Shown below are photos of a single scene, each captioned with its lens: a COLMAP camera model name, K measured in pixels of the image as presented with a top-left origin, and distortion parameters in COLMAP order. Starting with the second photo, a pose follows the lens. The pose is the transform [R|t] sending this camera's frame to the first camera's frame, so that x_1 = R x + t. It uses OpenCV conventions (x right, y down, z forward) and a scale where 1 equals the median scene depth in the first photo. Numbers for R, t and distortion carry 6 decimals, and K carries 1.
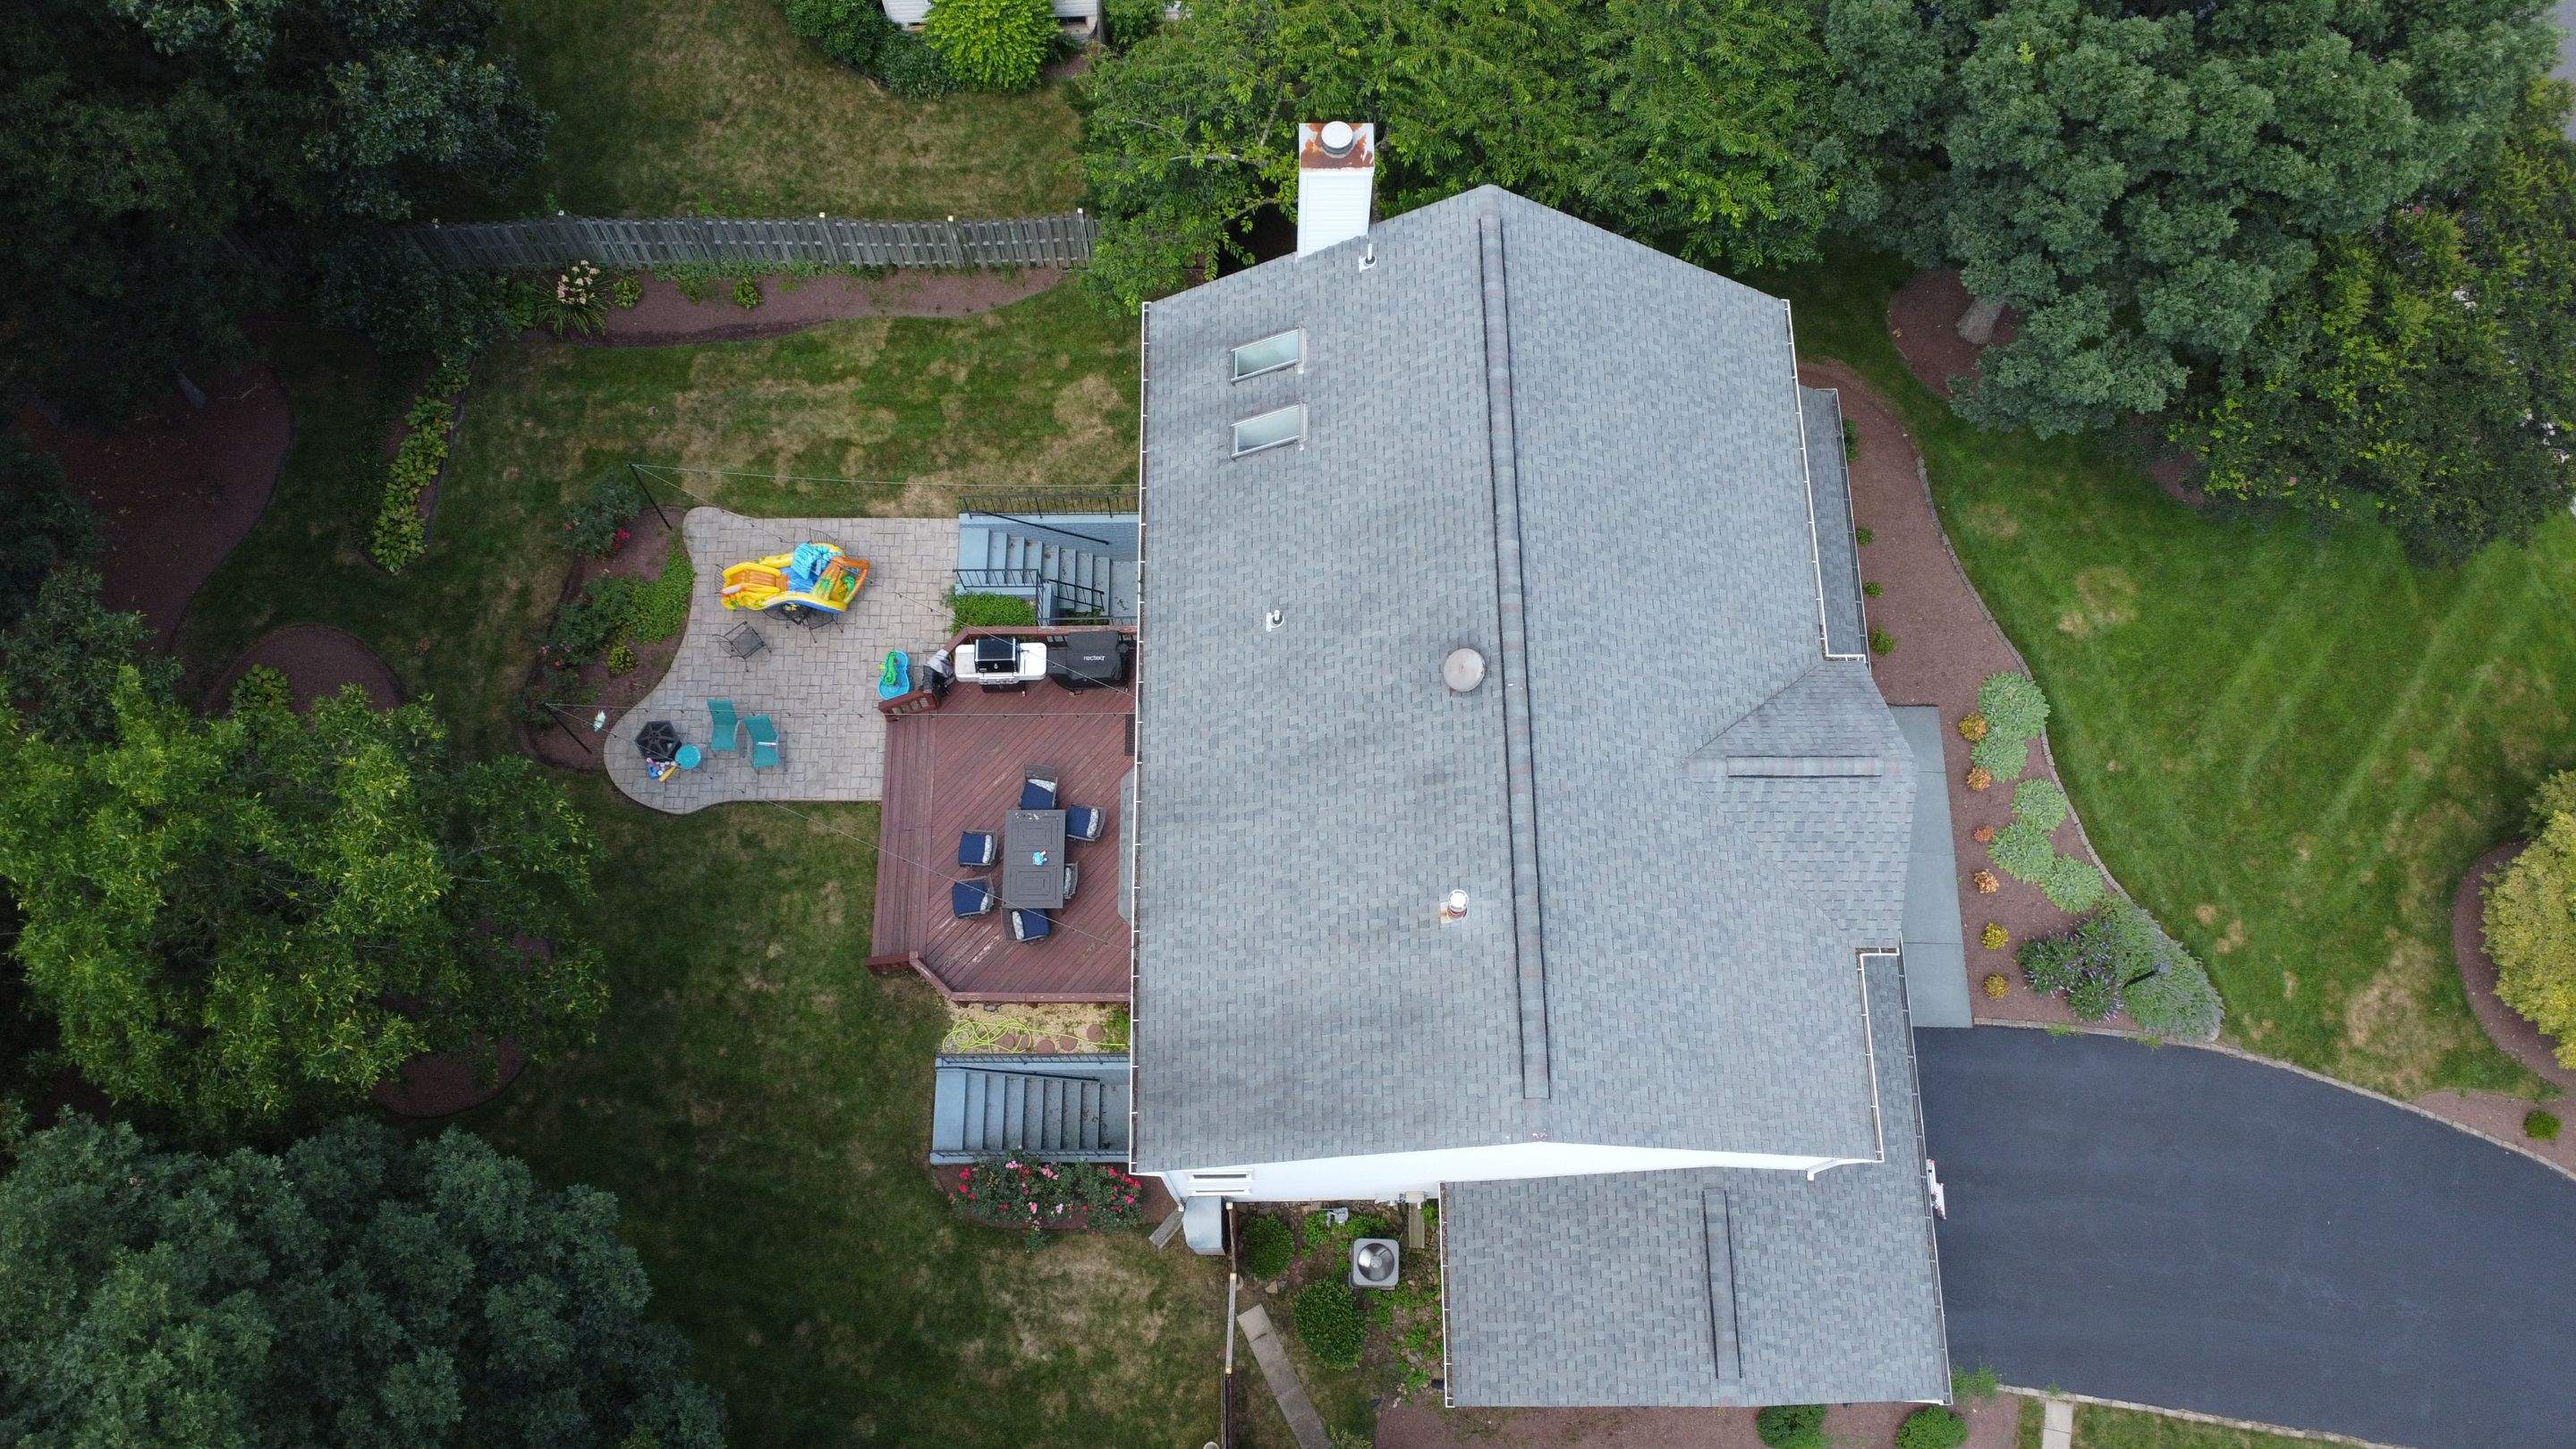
lens RADIAL K [[1866.7, 0, 1279.8], [0, 1866.7, 734.8], [0, 0, 1]] dist [-0.033090, -0.014597]
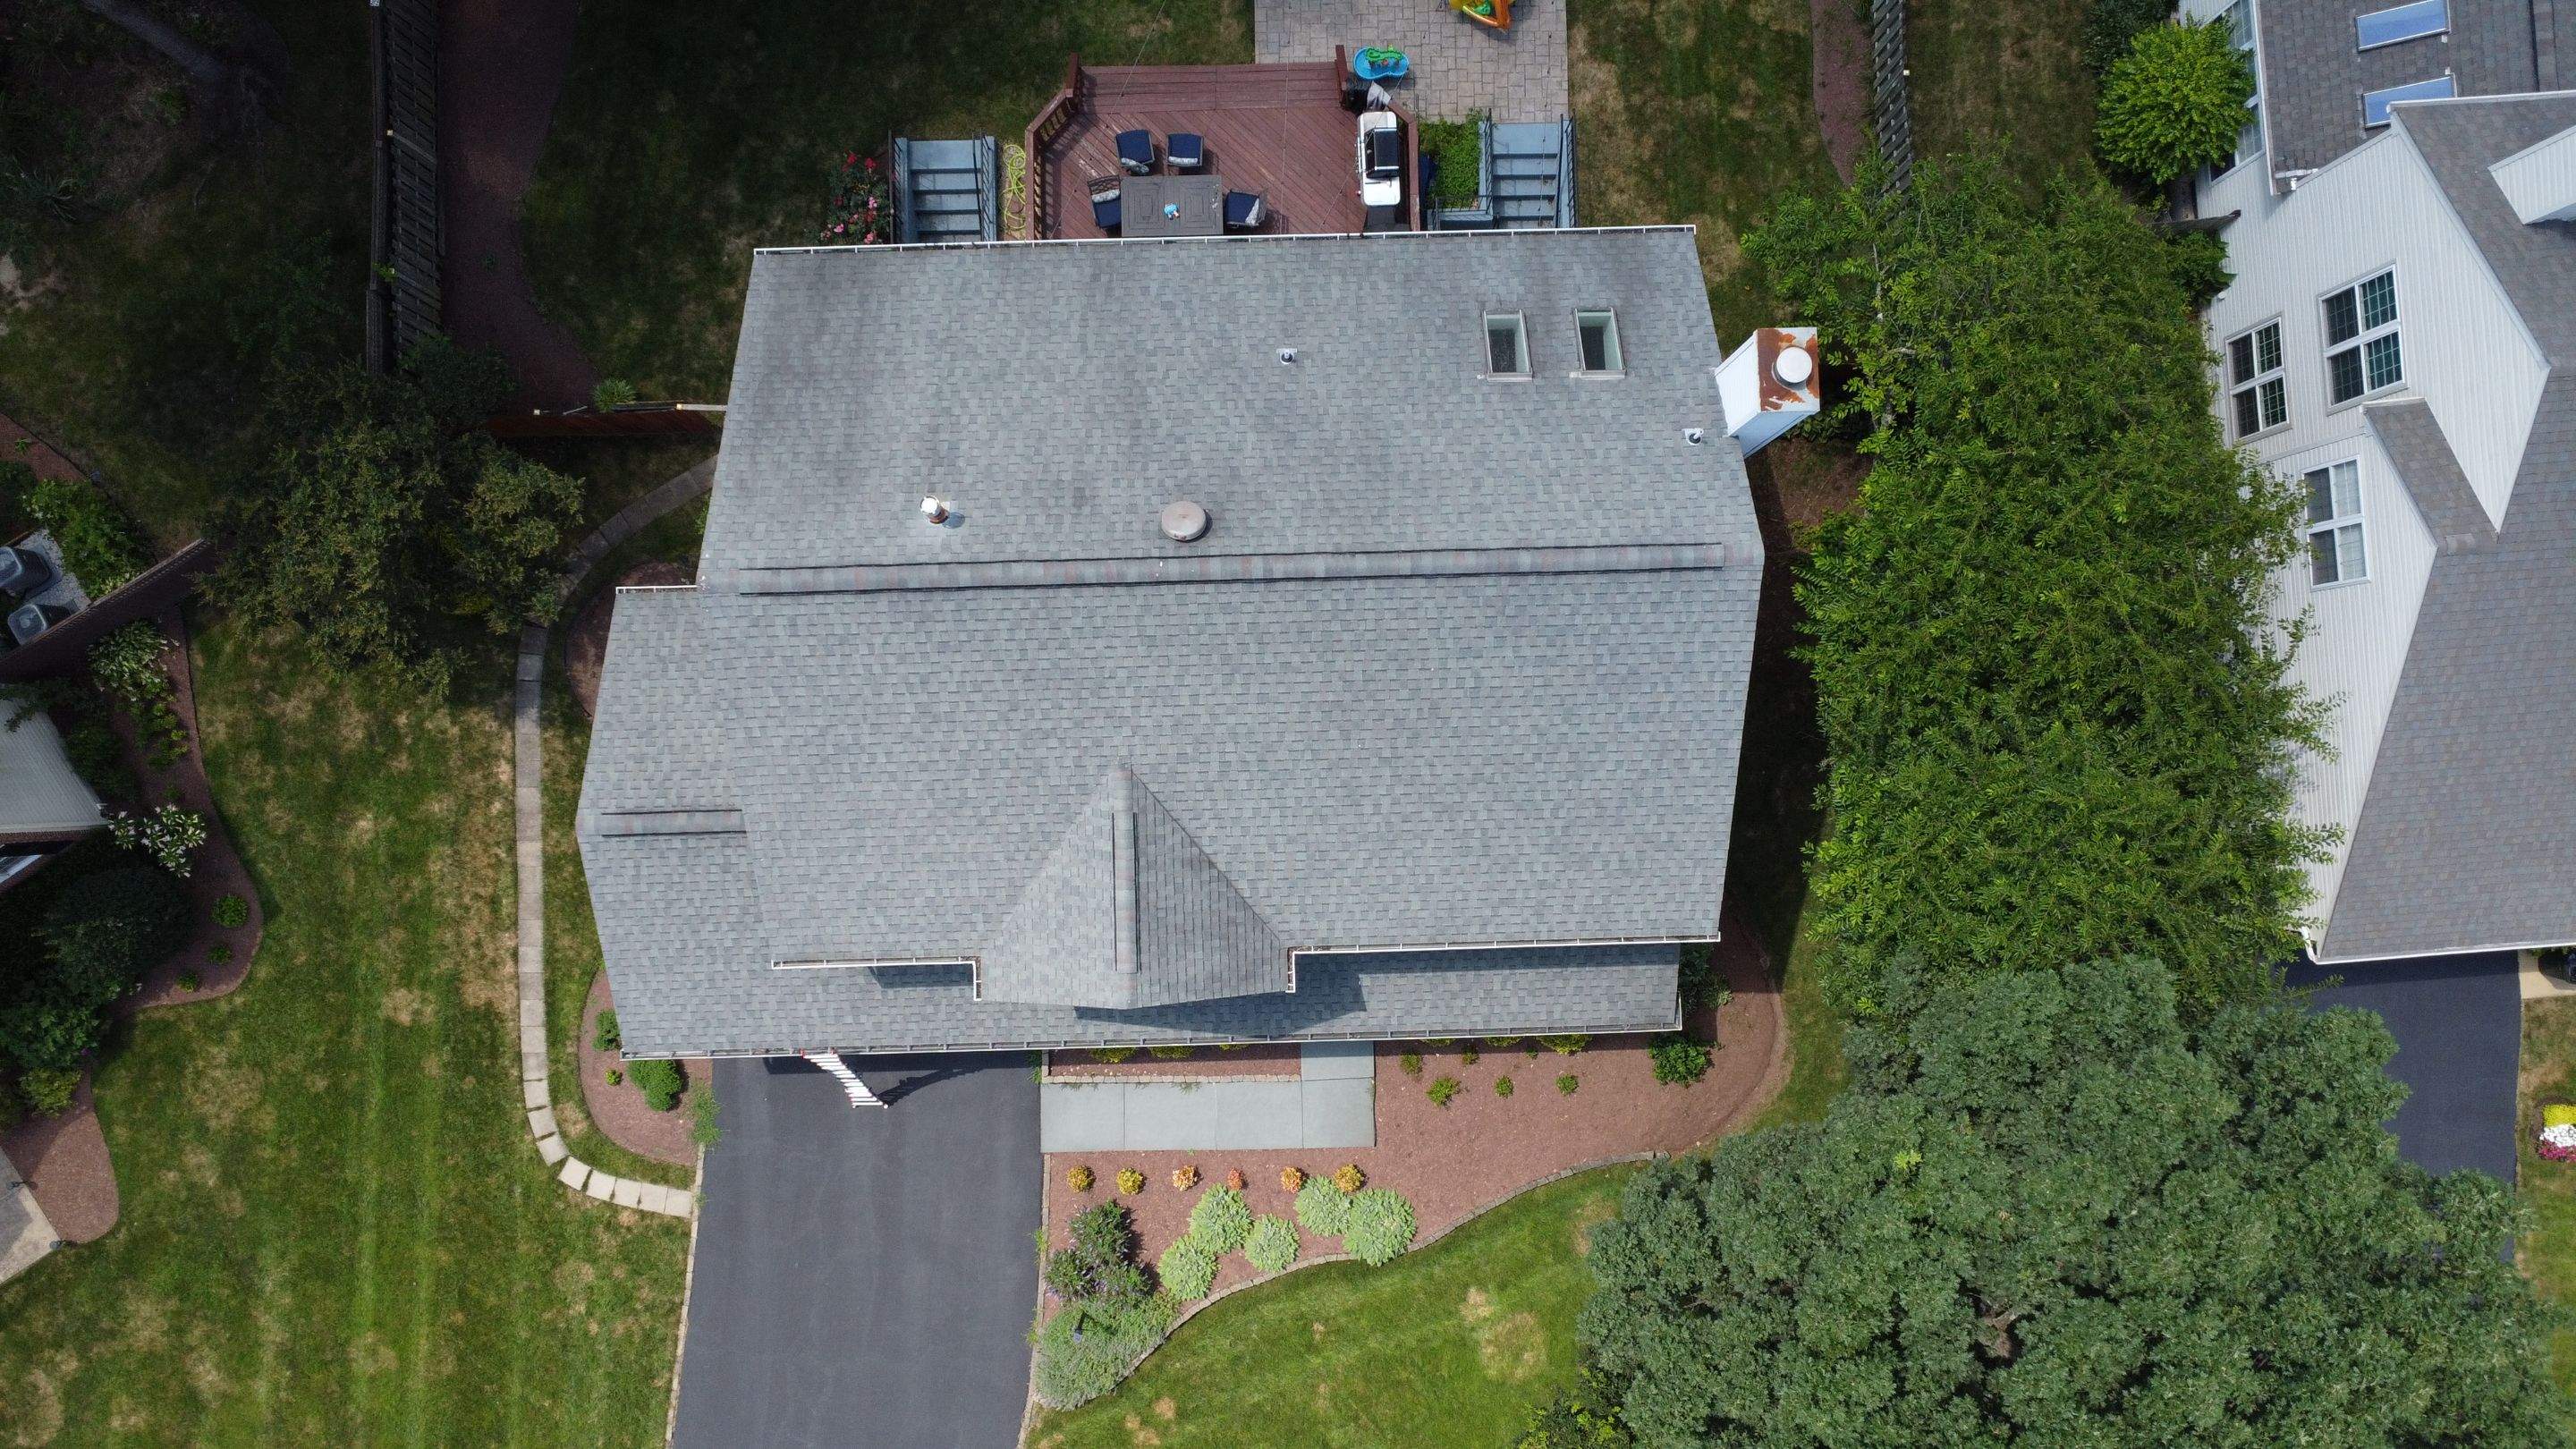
lens RADIAL K [[1866.7, 0, 1279.8], [0, 1866.7, 734.8], [0, 0, 1]] dist [-0.033090, -0.014597]
pose [[0.018946, 0.999351, -0.030640, 0.184124], [-0.951529, 0.027431, 0.306334, -0.287408], [0.306976, 0.023351, 0.951431, 0.075756]]
